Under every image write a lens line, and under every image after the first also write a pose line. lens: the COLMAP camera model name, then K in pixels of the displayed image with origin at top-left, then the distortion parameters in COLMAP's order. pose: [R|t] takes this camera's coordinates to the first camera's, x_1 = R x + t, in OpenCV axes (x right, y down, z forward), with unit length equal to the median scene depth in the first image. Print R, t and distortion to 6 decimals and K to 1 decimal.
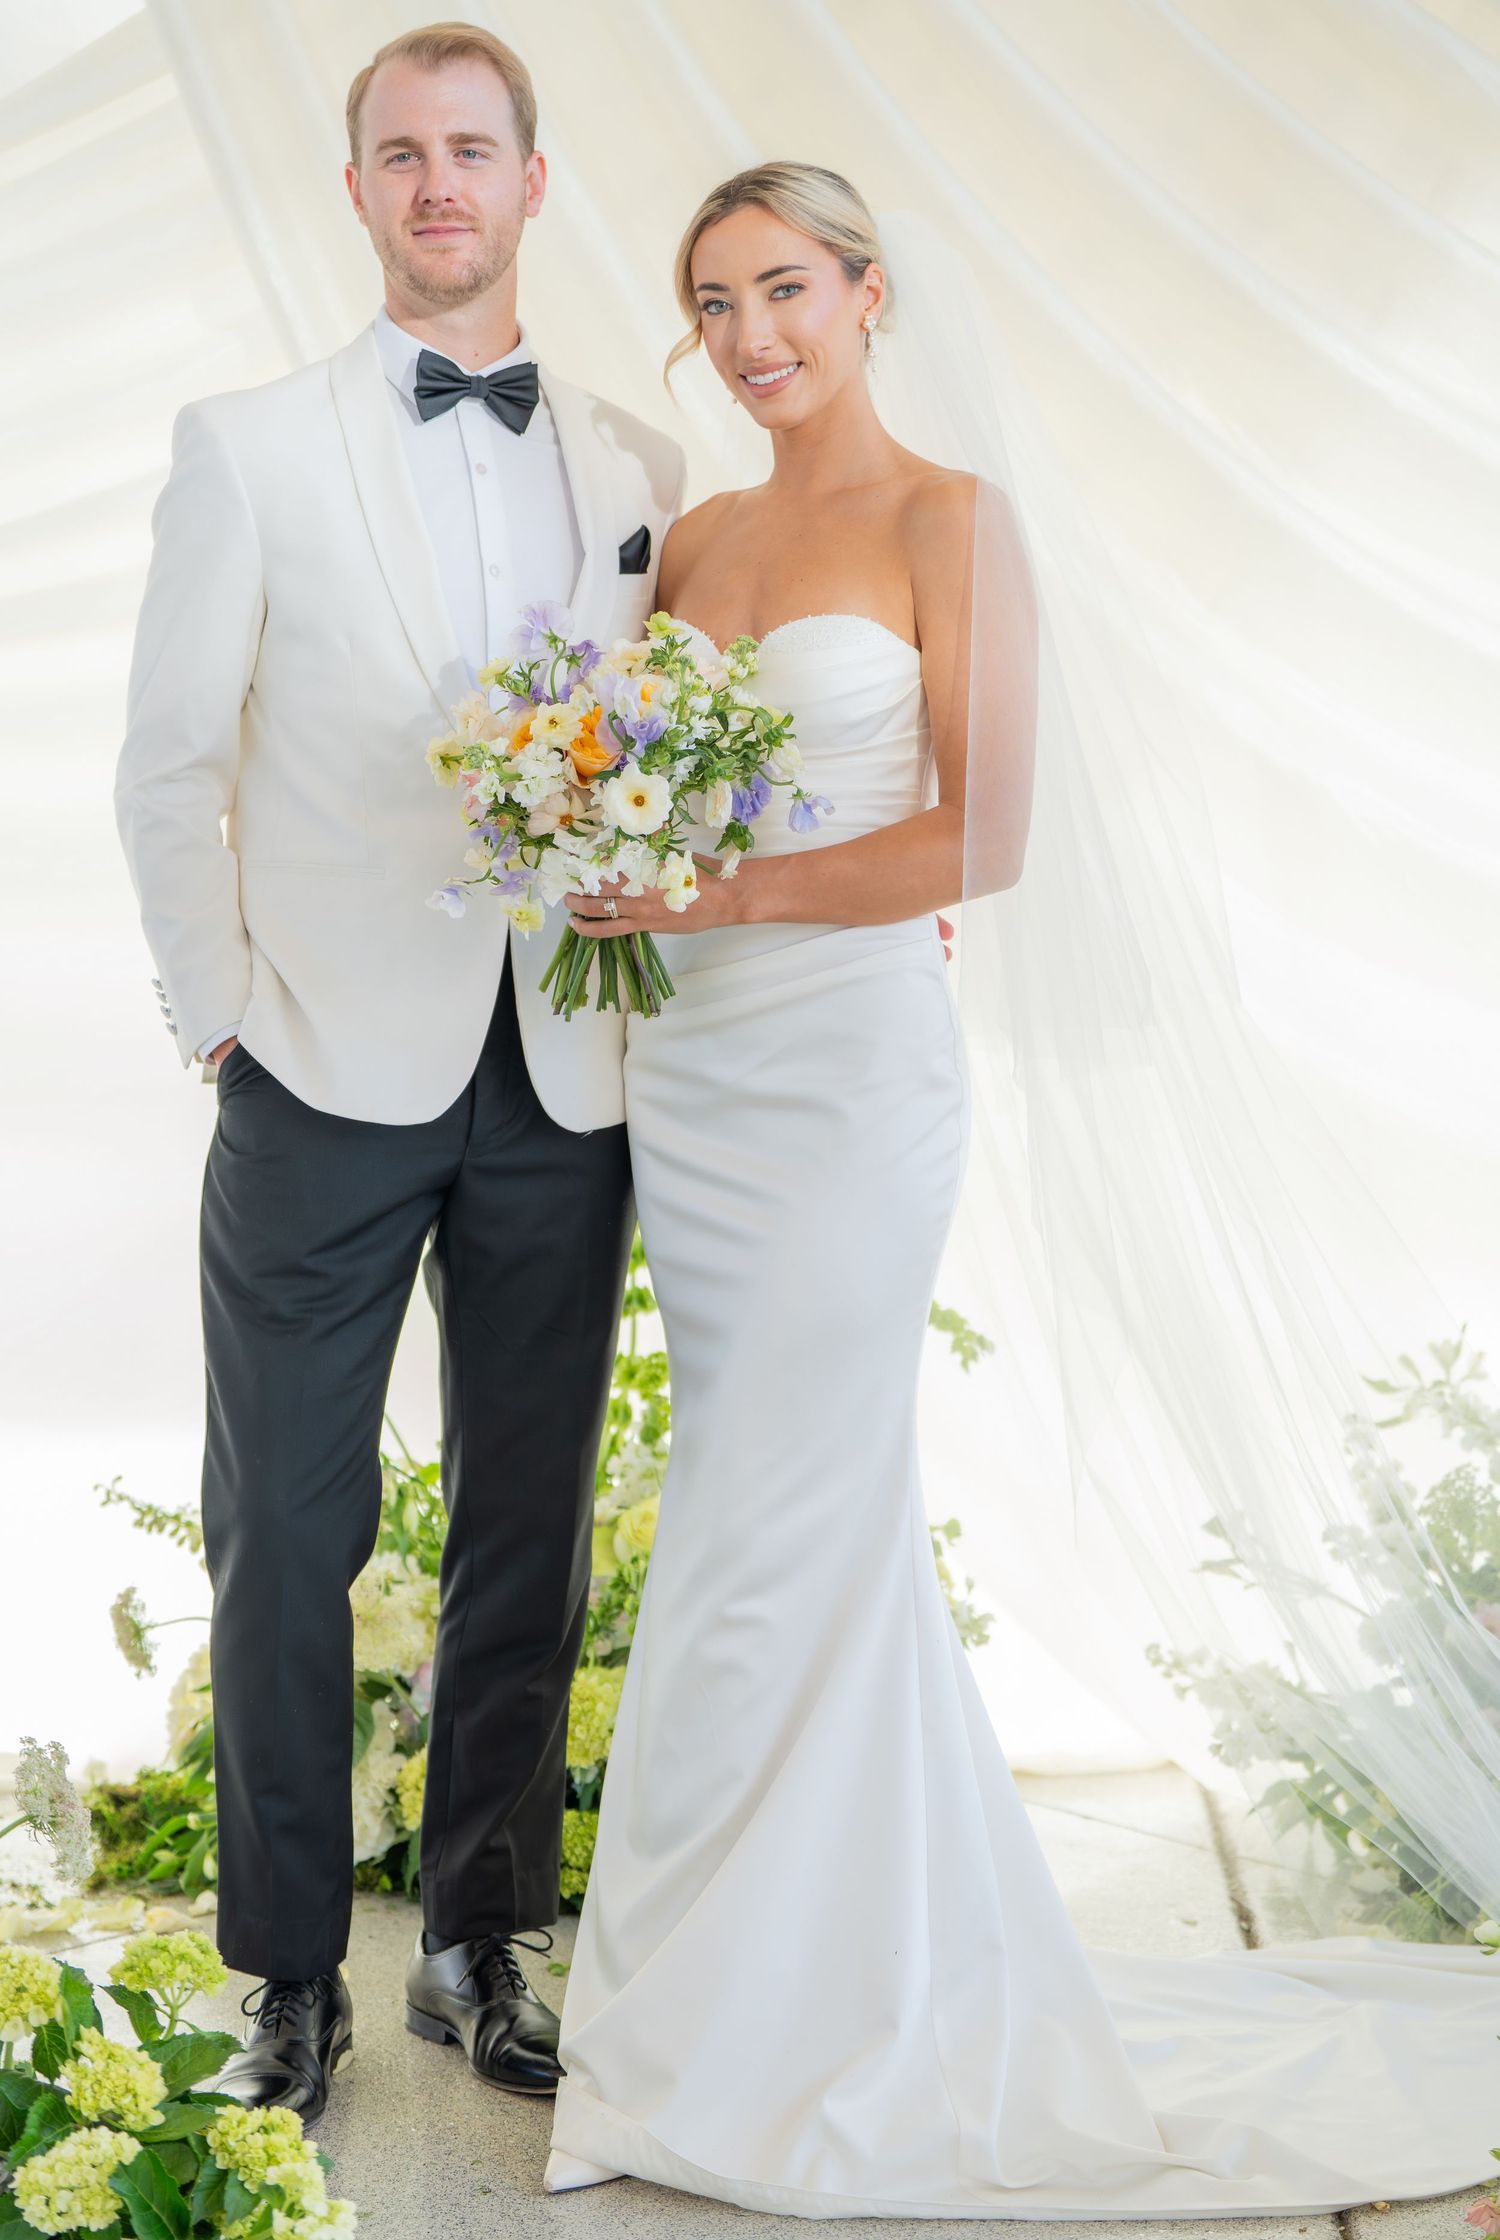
lens RADIAL K [[4548.8, 0, 747.4], [0, 4548.8, 1120.8], [0, 0, 1]] dist [-0.057392, 0.000000]
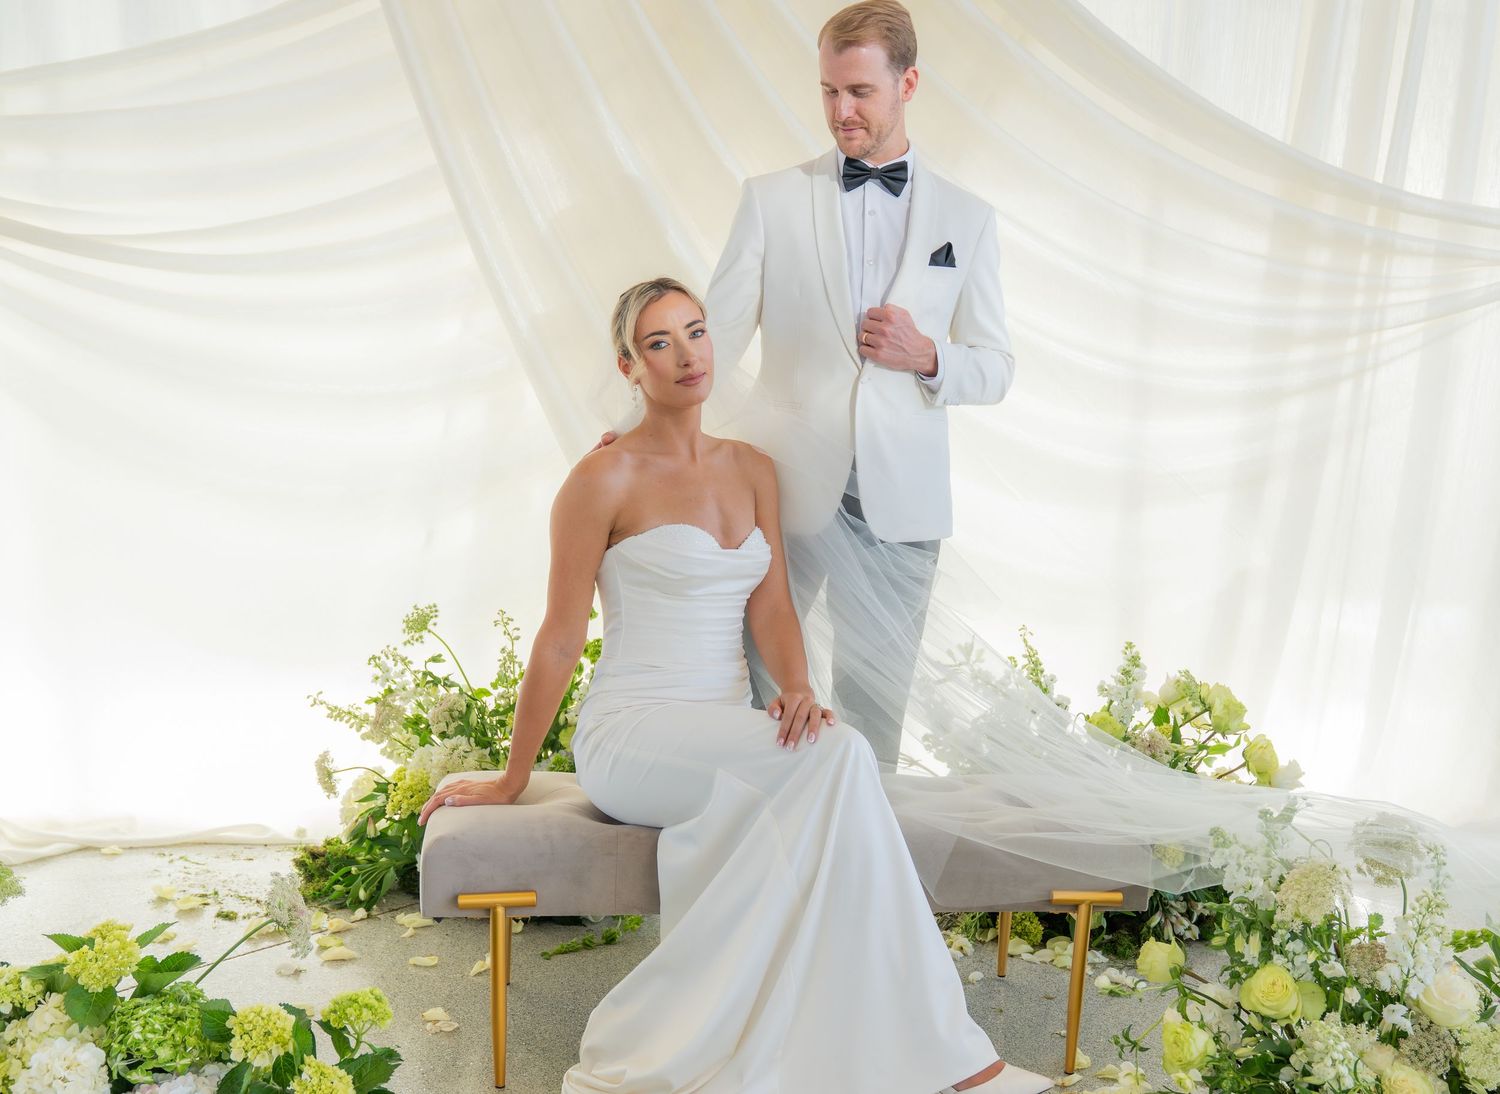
lens RADIAL K [[1621.5, 0, 805.9], [0, 1621.5, 525.6], [0, 0, 1]] dist [-0.019925, 0.000000]
pose [[0.985252, 0.041343, 0.166038, -0.051217], [-0.041606, 0.999132, -0.001898, -0.002363], [-0.165973, -0.005038, 0.986117, 0.272759]]
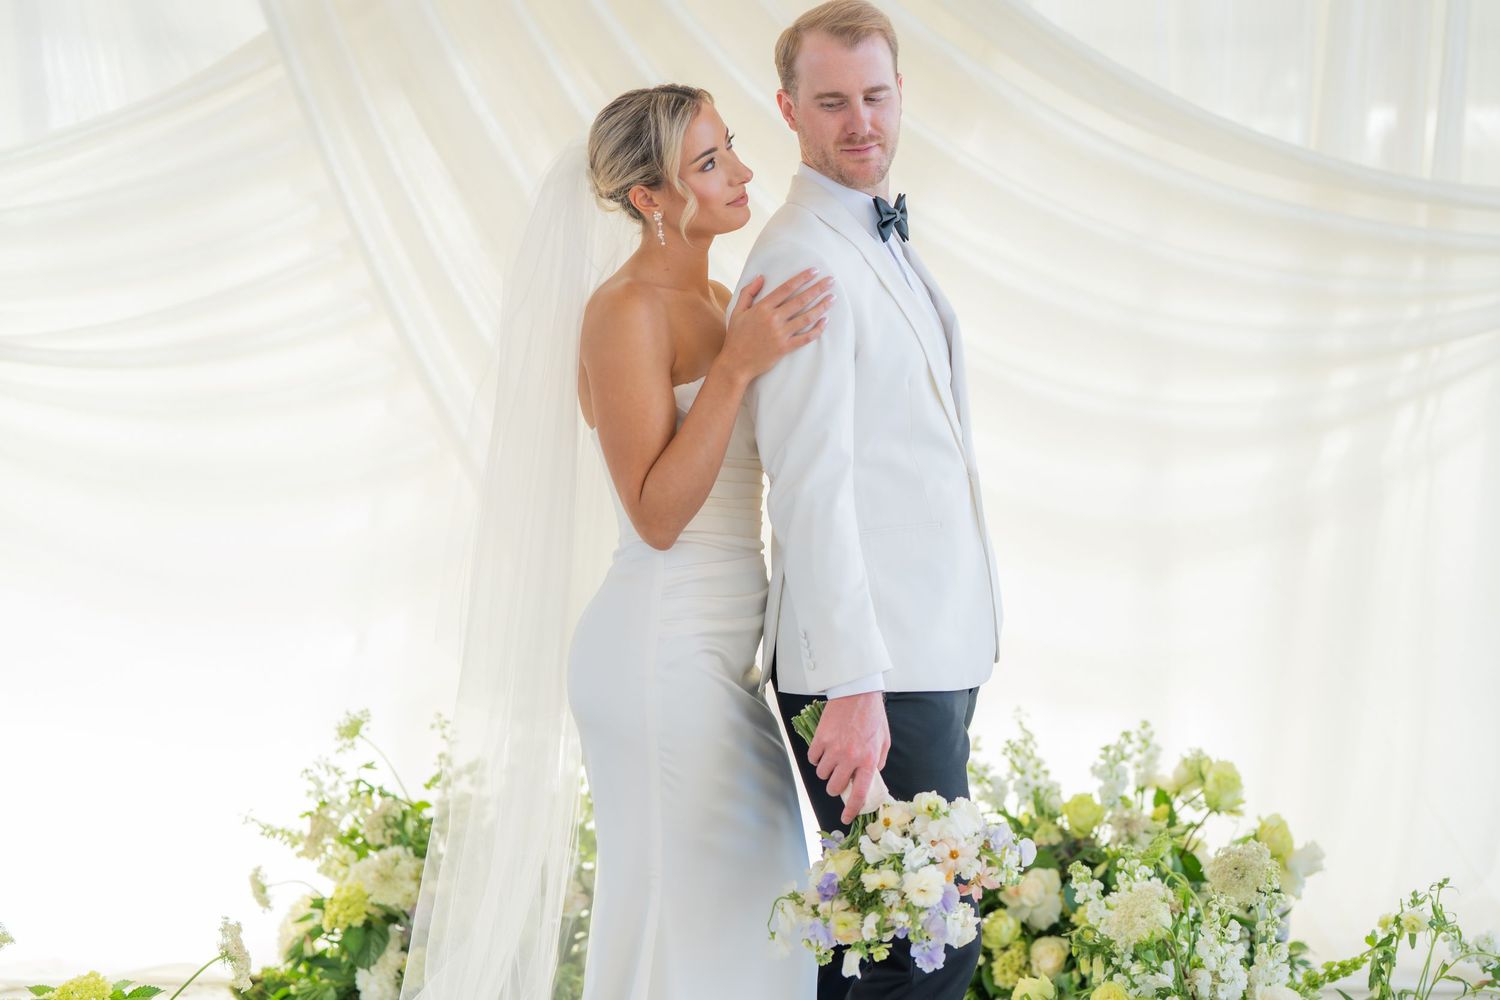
lens RADIAL K [[3105.8, 0, 748.0], [0, 3105.8, 486.0], [0, 0, 1]] dist [-0.000657, 0.000000]
pose [[0.999282, -0.004573, 0.037620, 0.018610], [0.006430, 0.998759, -0.049383, 0.010570], [-0.037347, 0.049589, 0.998071, -0.297830]]
